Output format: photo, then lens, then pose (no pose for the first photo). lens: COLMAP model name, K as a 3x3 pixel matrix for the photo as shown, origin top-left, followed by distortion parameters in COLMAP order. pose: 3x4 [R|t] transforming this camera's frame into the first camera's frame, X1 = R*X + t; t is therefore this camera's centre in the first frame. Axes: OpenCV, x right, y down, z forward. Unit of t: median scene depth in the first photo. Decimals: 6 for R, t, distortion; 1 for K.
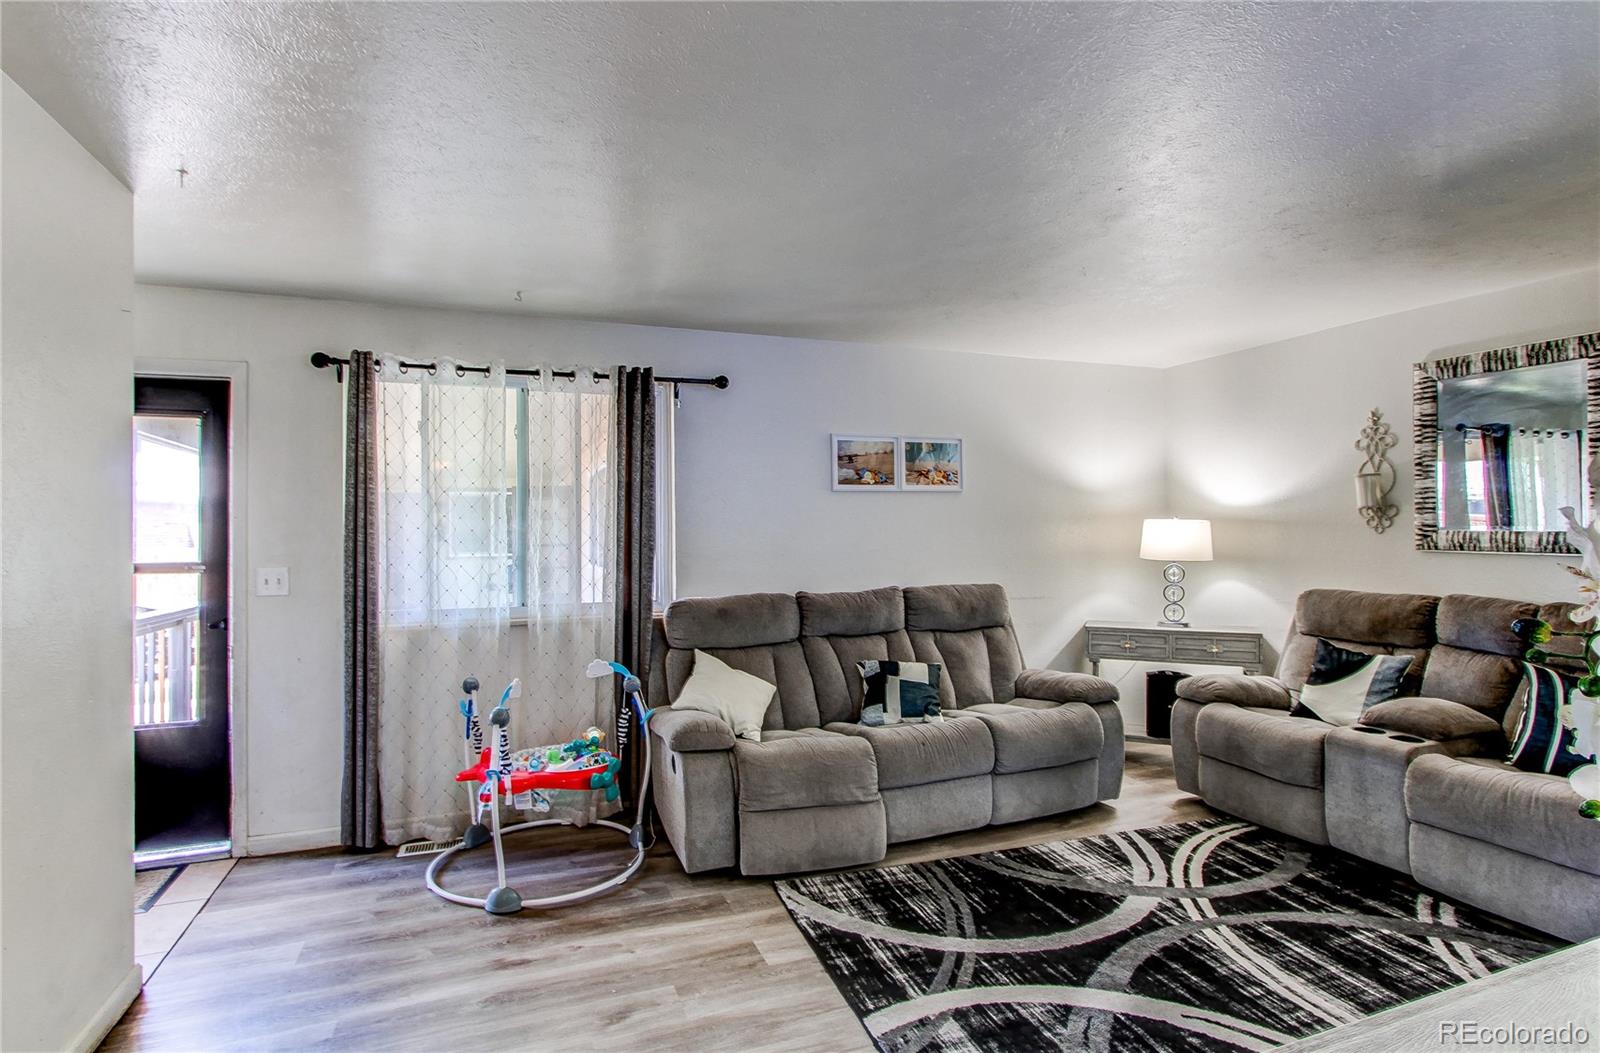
lens RADIAL K [[818.3, 0, 800.0], [0, 818.3, 526.5], [0, 0, 1]] dist [-0.003195, -0.000493]
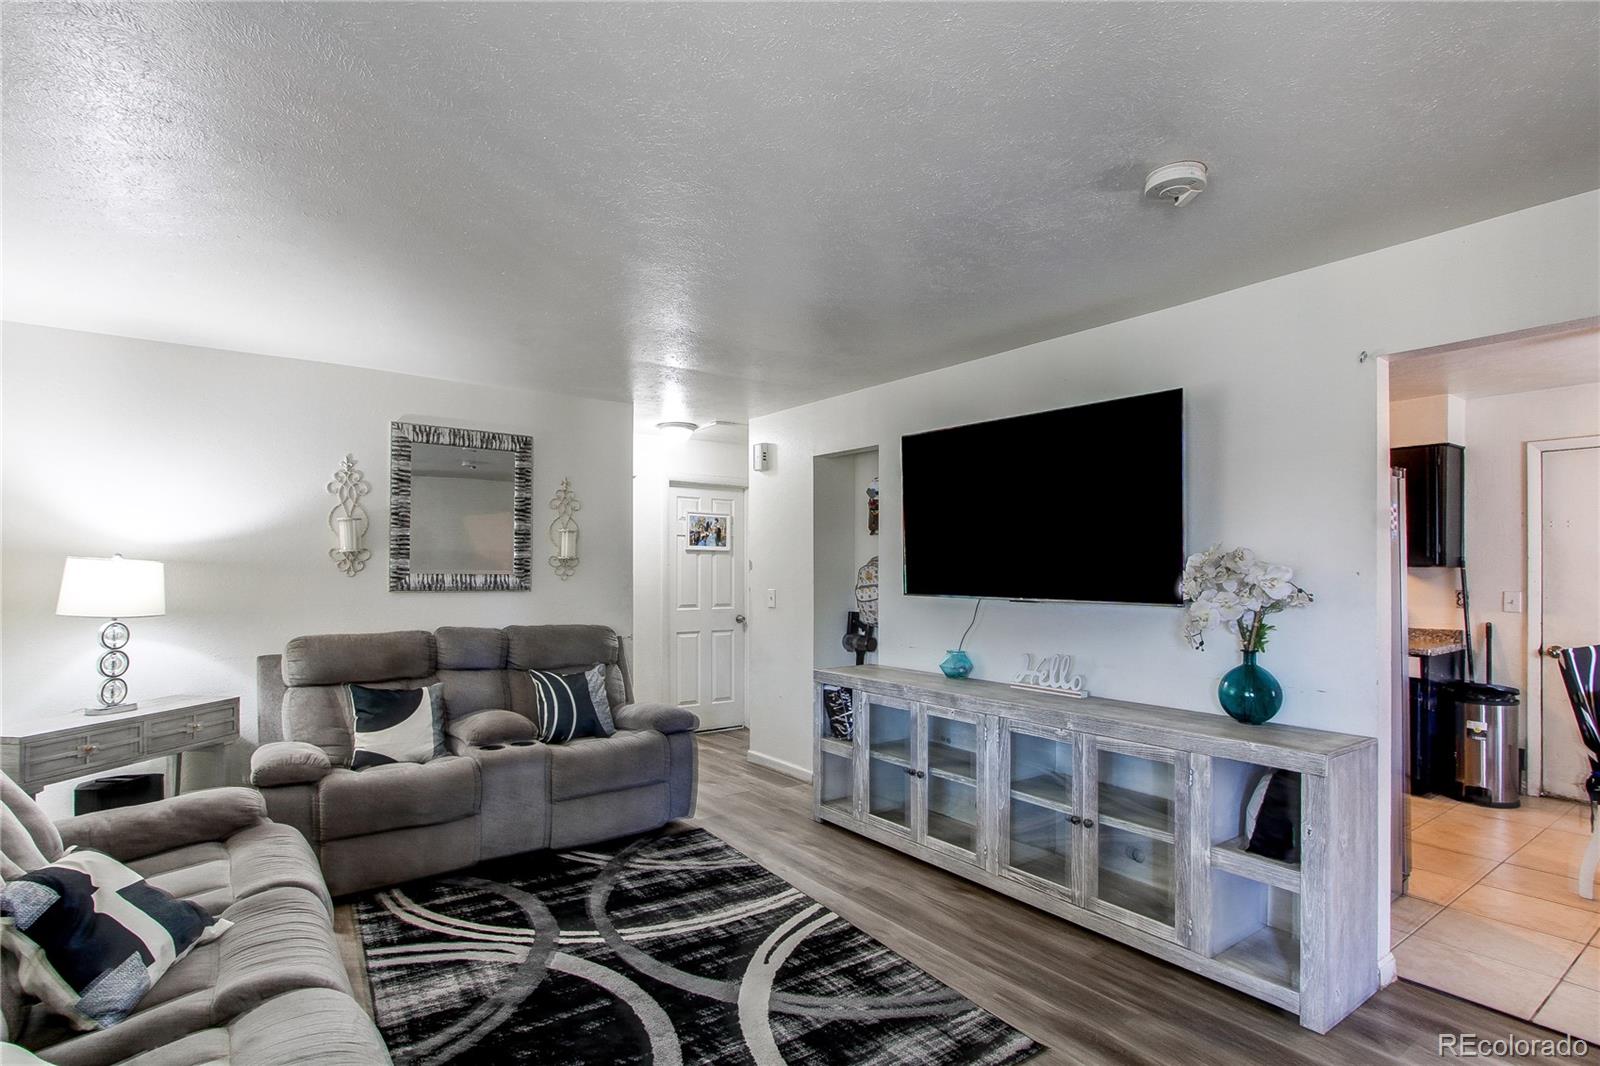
lens RADIAL K [[779.1, 0, 799.5], [0, 779.1, 581.3], [0, 0, 1]] dist [-0.000104, -0.000080]
pose [[-0.260677, -0.007053, 0.965400, -0.459512], [-0.003132, 0.999974, 0.006460, 0.007723], [-0.965421, -0.001339, -0.260693, 0.847119]]
